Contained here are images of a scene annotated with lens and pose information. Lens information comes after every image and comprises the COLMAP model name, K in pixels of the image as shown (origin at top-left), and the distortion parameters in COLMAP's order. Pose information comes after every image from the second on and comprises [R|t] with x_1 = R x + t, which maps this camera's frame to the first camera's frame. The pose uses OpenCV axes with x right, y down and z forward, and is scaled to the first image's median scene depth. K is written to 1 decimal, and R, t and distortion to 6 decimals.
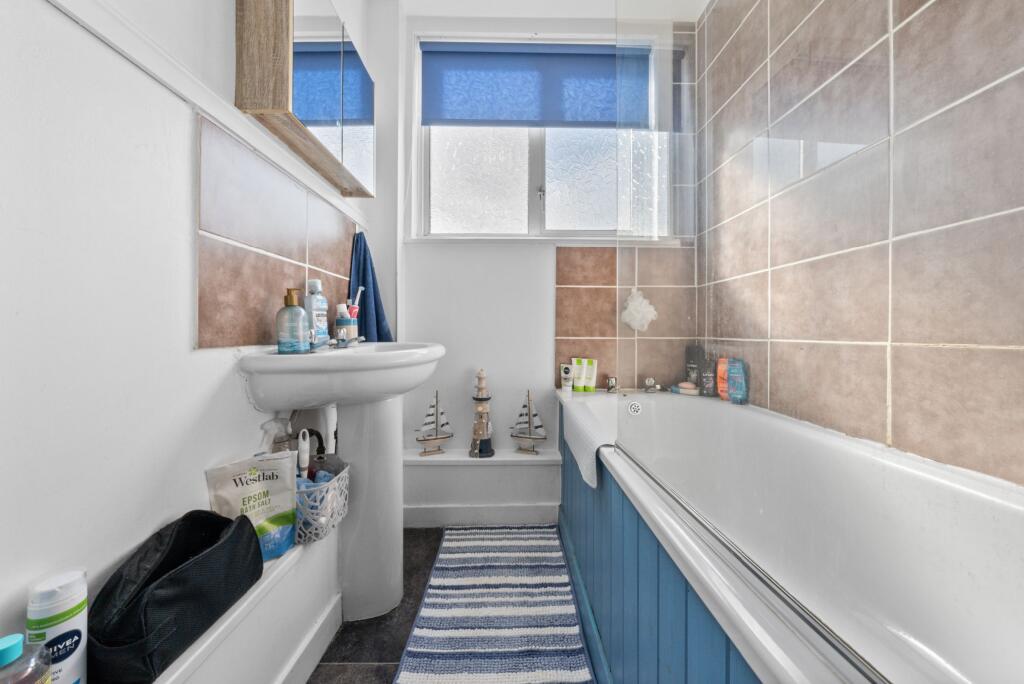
lens RADIAL K [[357.6, 0, 514.0], [0, 357.6, 333.7], [0, 0, 1]] dist [-0.002751, -0.000138]
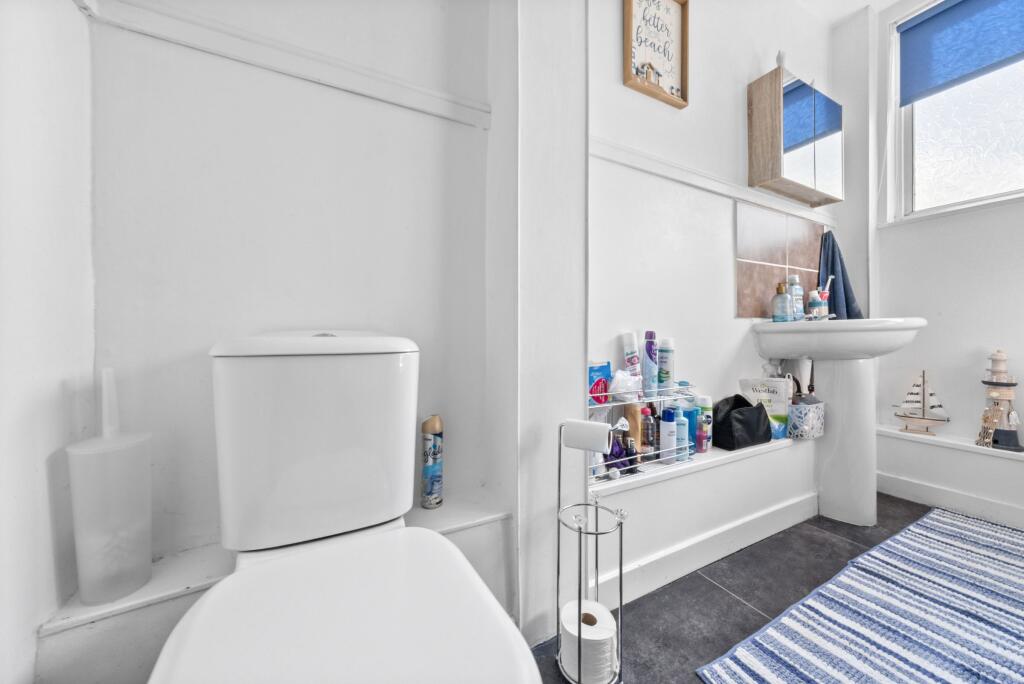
lens RADIAL K [[357.6, 0, 514.0], [0, 357.6, 333.7], [0, 0, 1]] dist [-0.002751, -0.000138]
pose [[0.452375, -0.005667, -0.891810, 0.214115], [0.002170, 0.999984, -0.005253, 0.087941], [0.891825, 0.000441, 0.452380, -0.644080]]
